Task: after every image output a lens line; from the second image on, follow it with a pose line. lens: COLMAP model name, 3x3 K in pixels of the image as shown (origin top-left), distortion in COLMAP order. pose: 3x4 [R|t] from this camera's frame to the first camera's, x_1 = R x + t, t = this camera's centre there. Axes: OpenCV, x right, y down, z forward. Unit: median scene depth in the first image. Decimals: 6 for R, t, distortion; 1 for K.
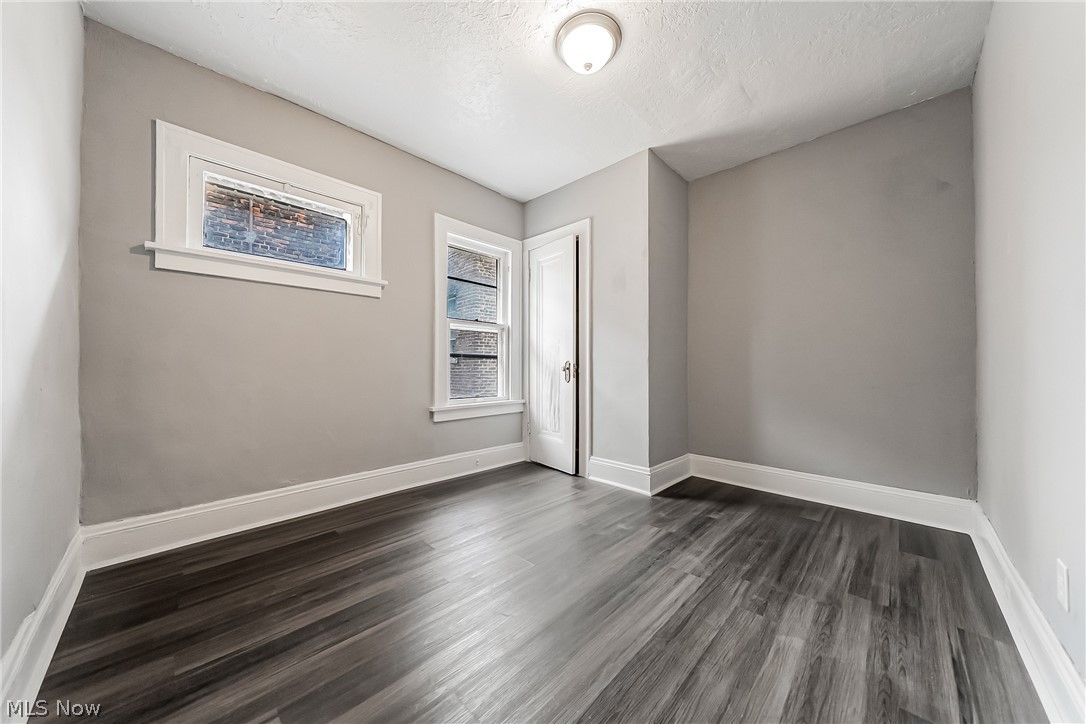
lens RADIAL K [[374.2, 0, 541.6], [0, 374.2, 360.4], [0, 0, 1]] dist [-0.002703, -0.000340]
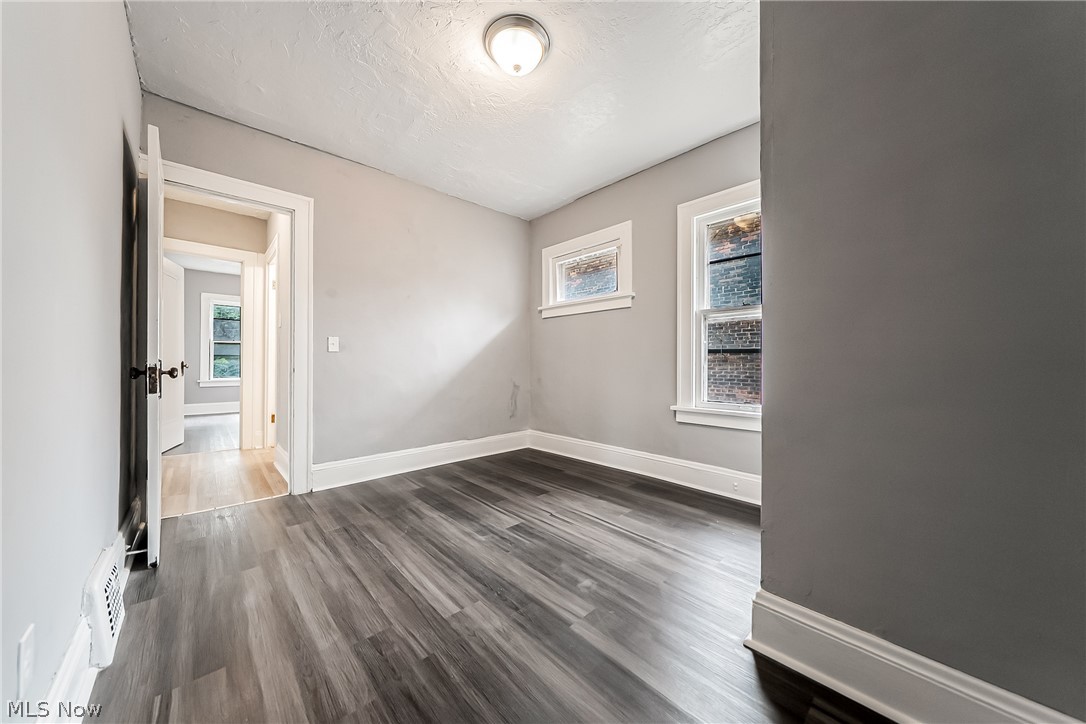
lens RADIAL K [[374.2, 0, 540.9], [0, 374.2, 357.0], [0, 0, 1]] dist [-0.002703, -0.000340]
pose [[-0.063075, -0.014052, -0.997910, 1.153178], [0.018237, 0.999718, -0.015230, 0.008907], [0.997842, -0.019160, -0.062800, 1.155456]]
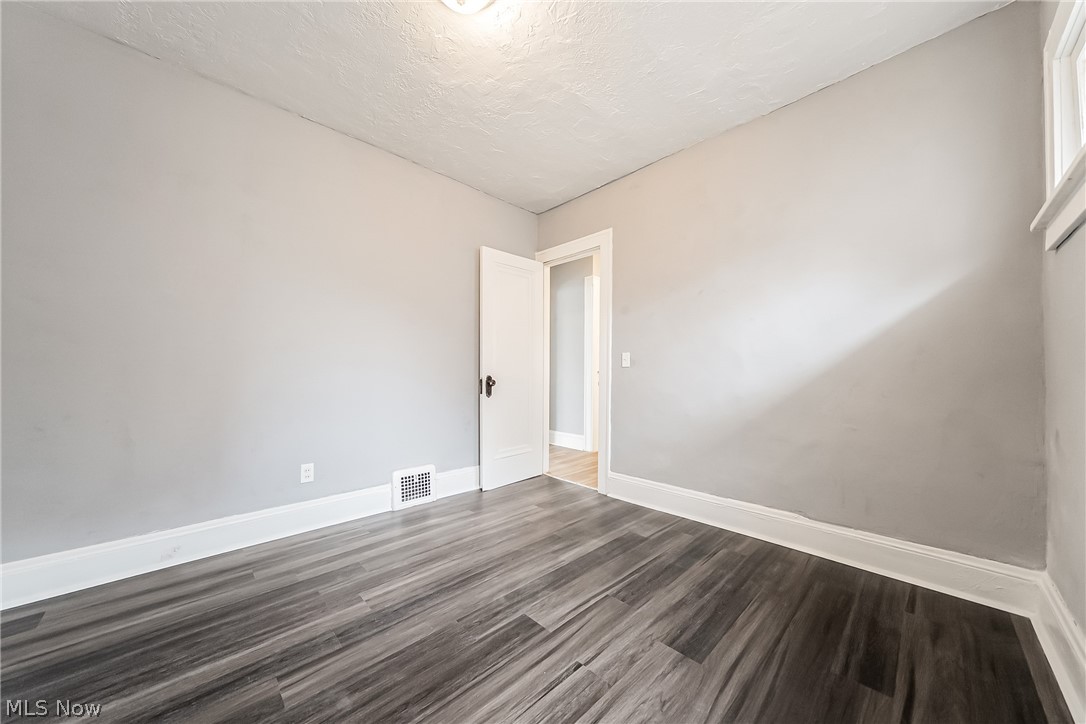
lens RADIAL K [[374.2, 0, 546.7], [0, 374.2, 366.9], [0, 0, 1]] dist [-0.002703, -0.000340]
pose [[-0.999280, -0.006119, 0.037450, -0.096132], [-0.007353, 0.999432, -0.032887, 0.002045], [-0.037227, -0.033139, -0.998757, 1.812374]]
